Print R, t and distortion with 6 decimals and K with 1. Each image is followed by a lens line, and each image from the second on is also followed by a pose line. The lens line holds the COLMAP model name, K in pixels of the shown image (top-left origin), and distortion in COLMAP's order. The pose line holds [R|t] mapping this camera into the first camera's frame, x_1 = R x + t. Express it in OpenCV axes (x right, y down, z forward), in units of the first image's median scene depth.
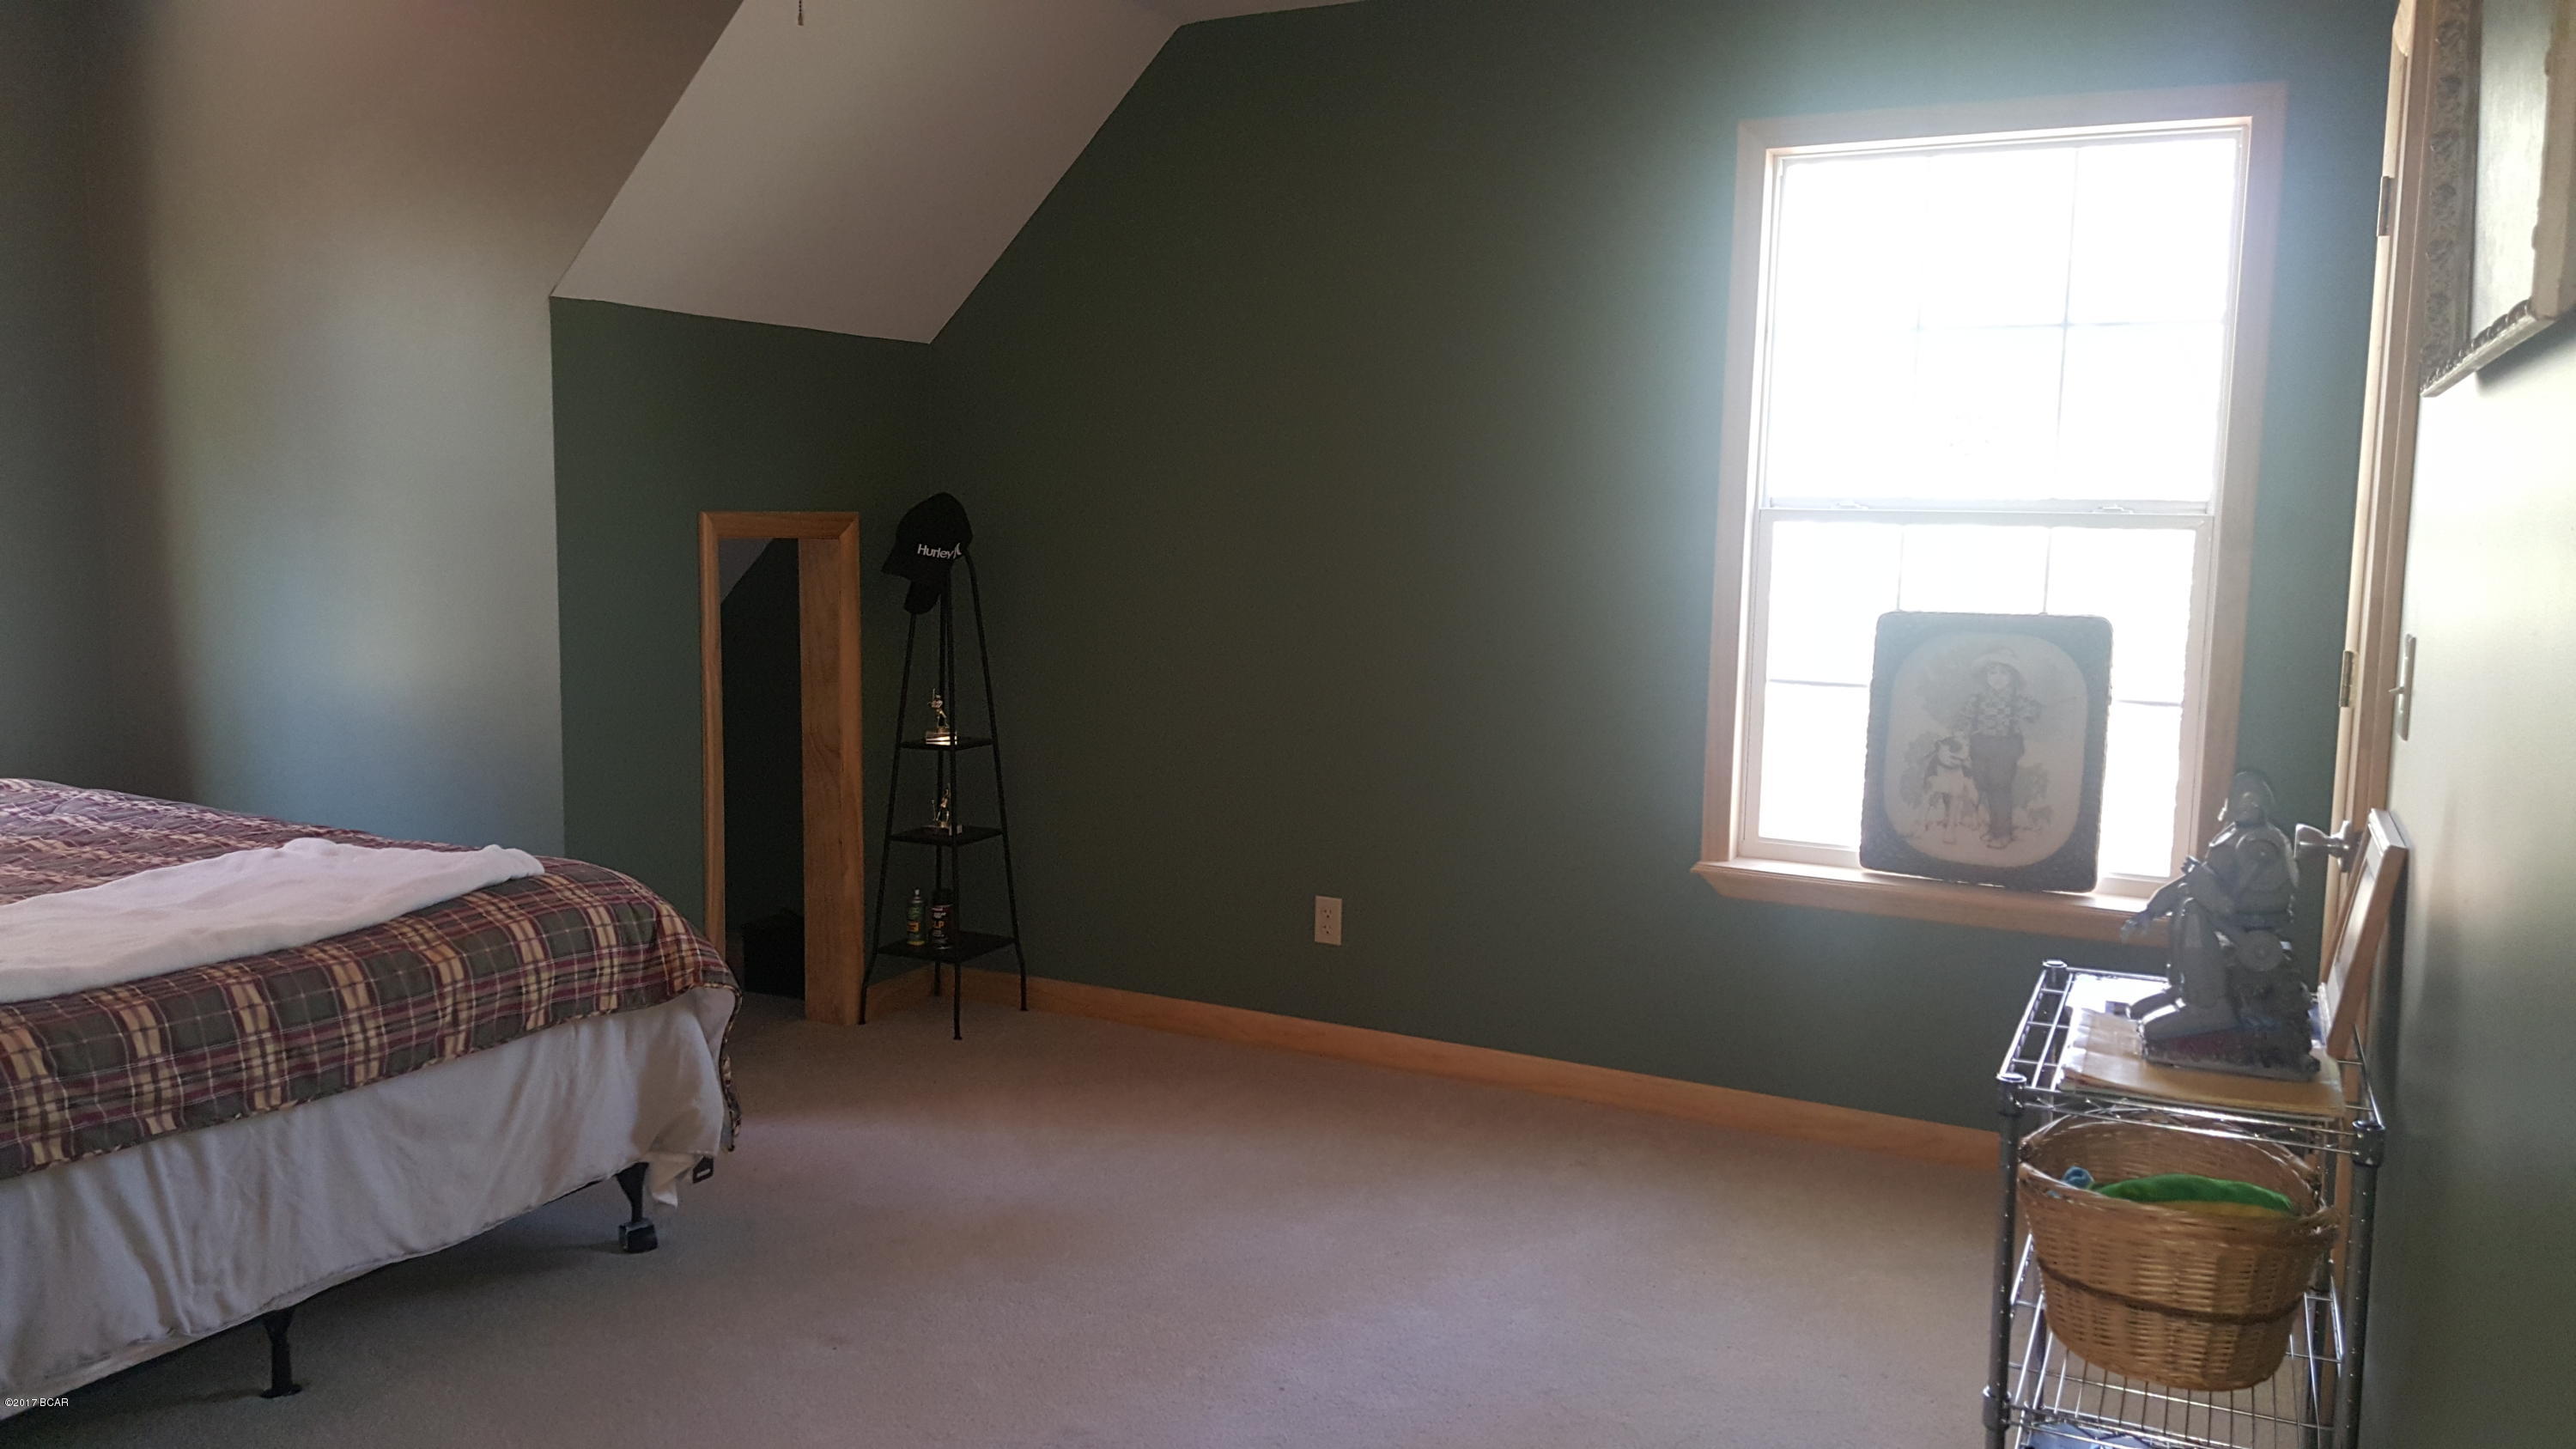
lens RADIAL K [[1892.1, 0, 1264.1], [0, 1892.1, 702.4], [0, 0, 1]] dist [0.105432, -0.136949]
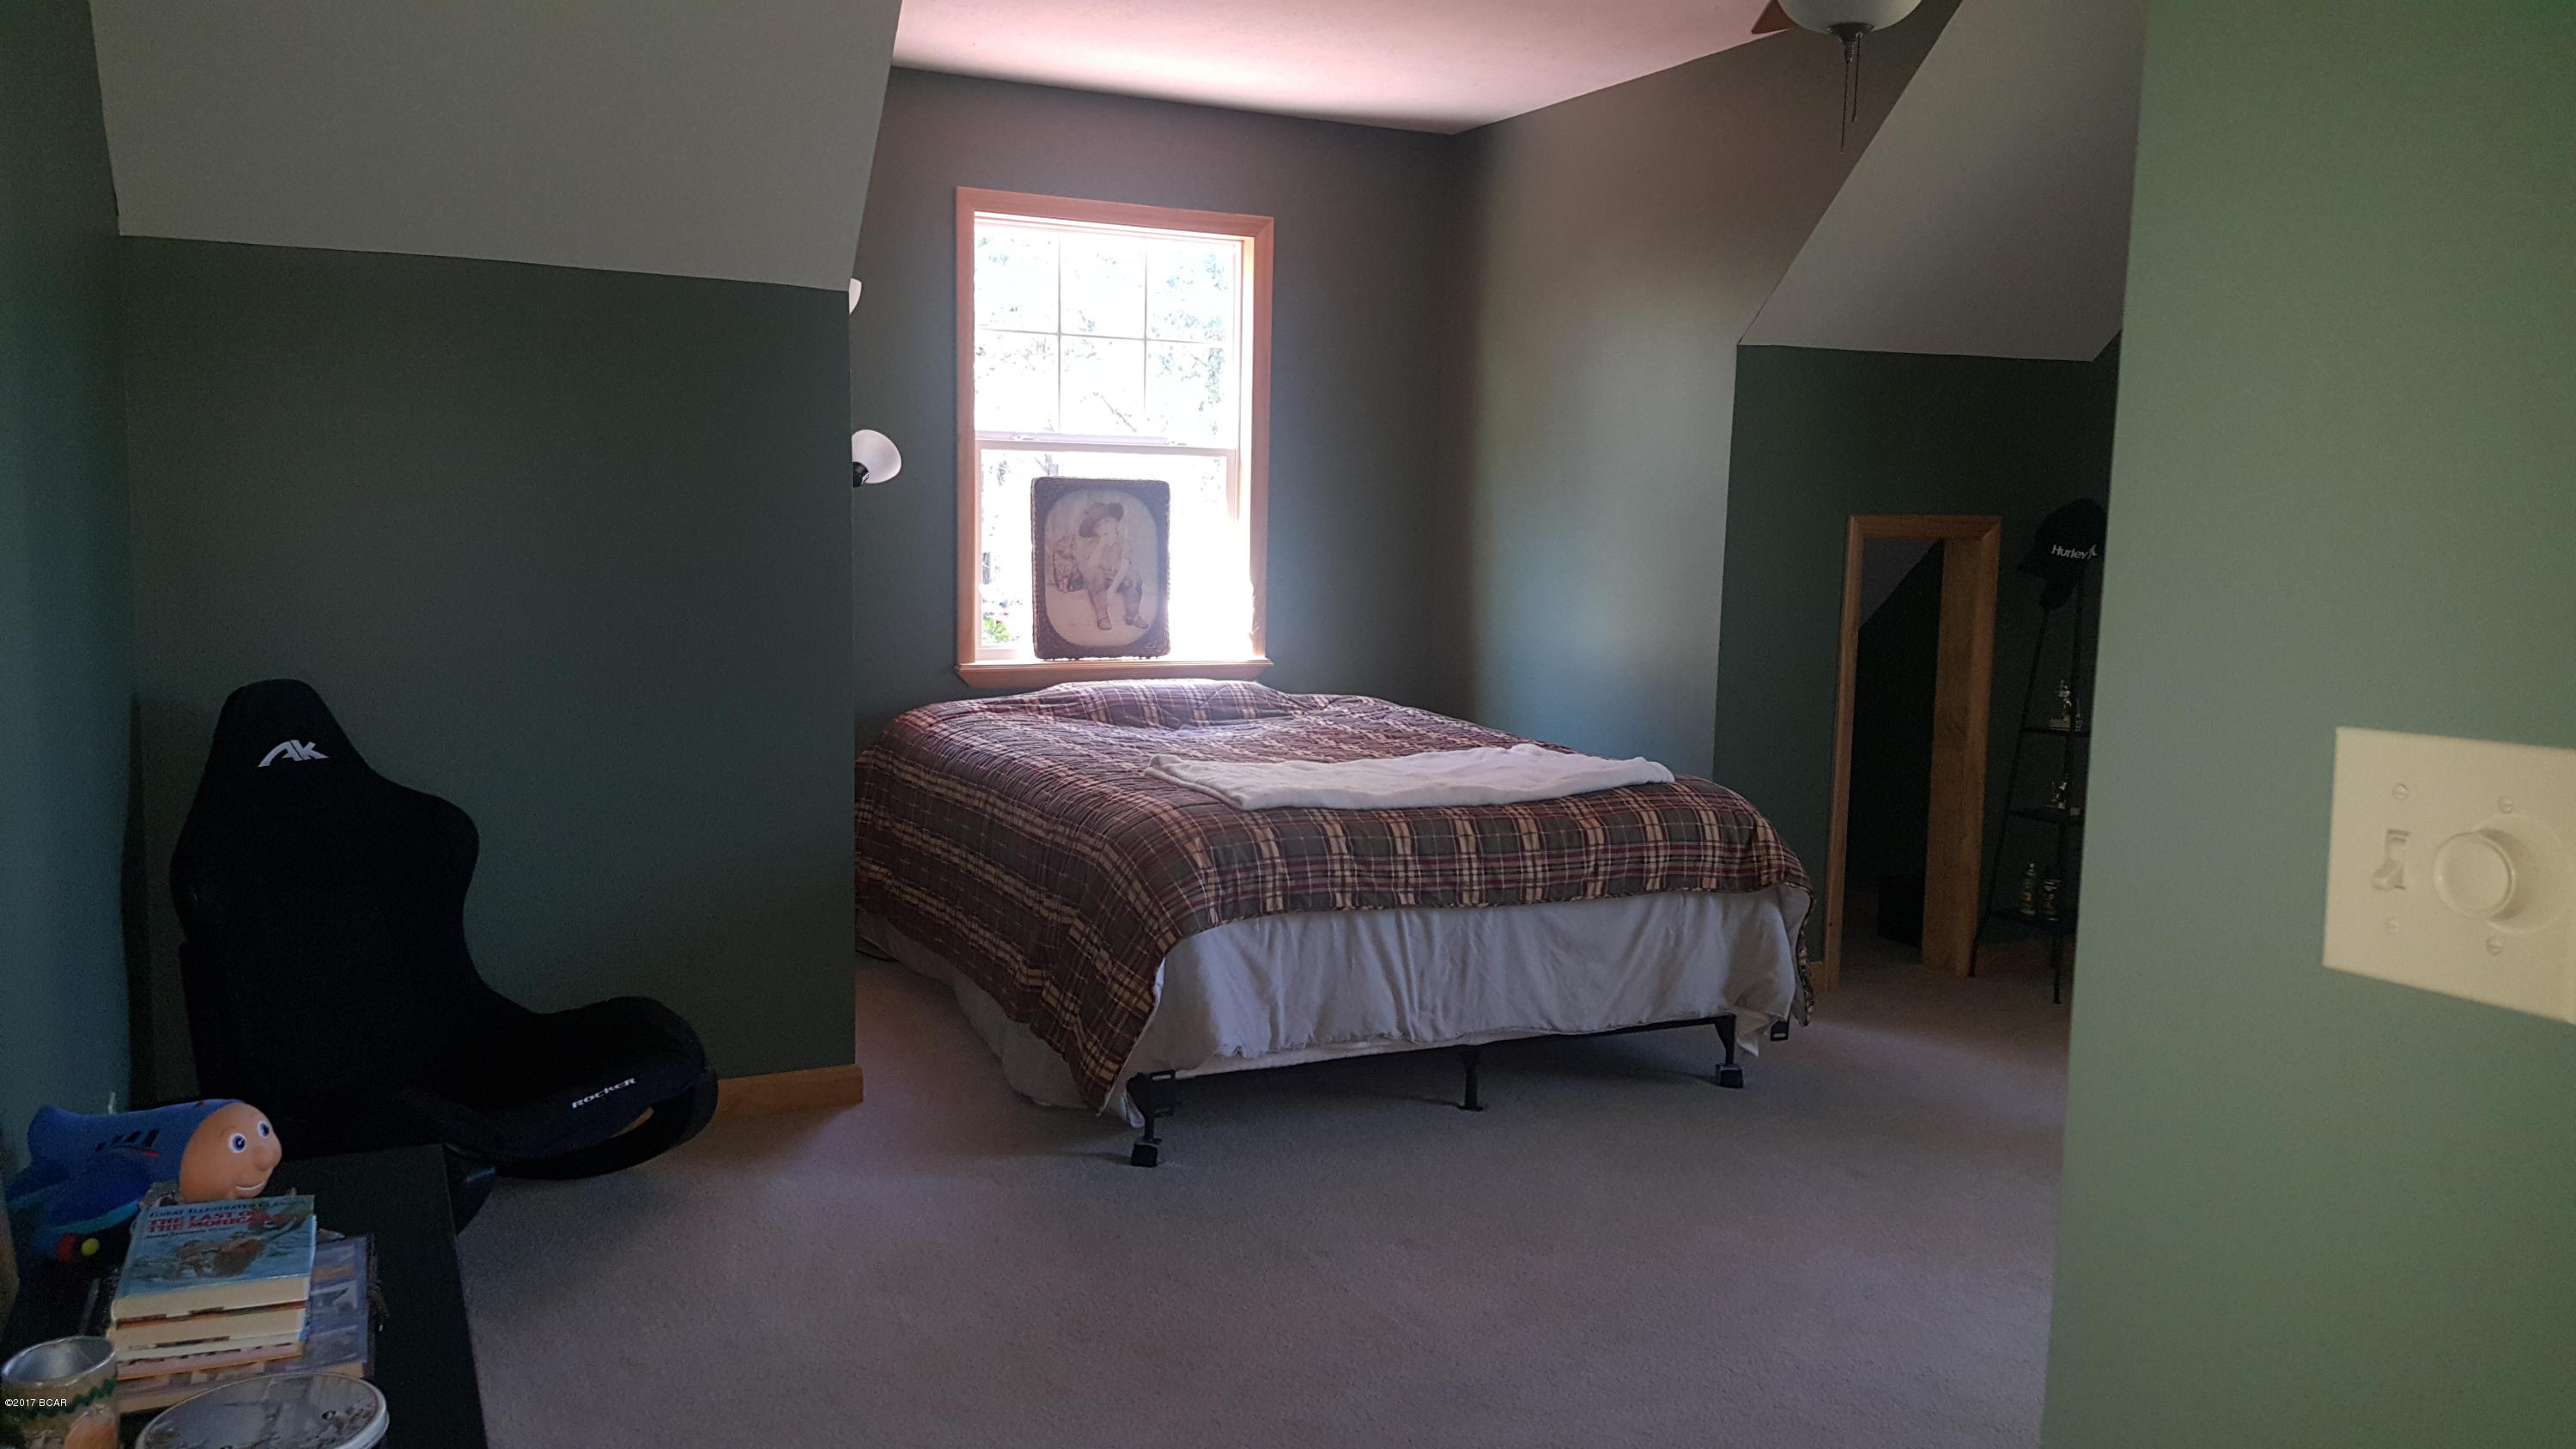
lens RADIAL K [[1892.1, 0, 1279.2], [0, 1892.1, 734.4], [0, 0, 1]] dist [0.105432, -0.136949]
pose [[0.797176, 0.077696, -0.598726, 0.195343], [-0.075318, 0.996736, 0.029064, 0.038989], [0.599030, 0.021925, 0.800426, -0.223637]]
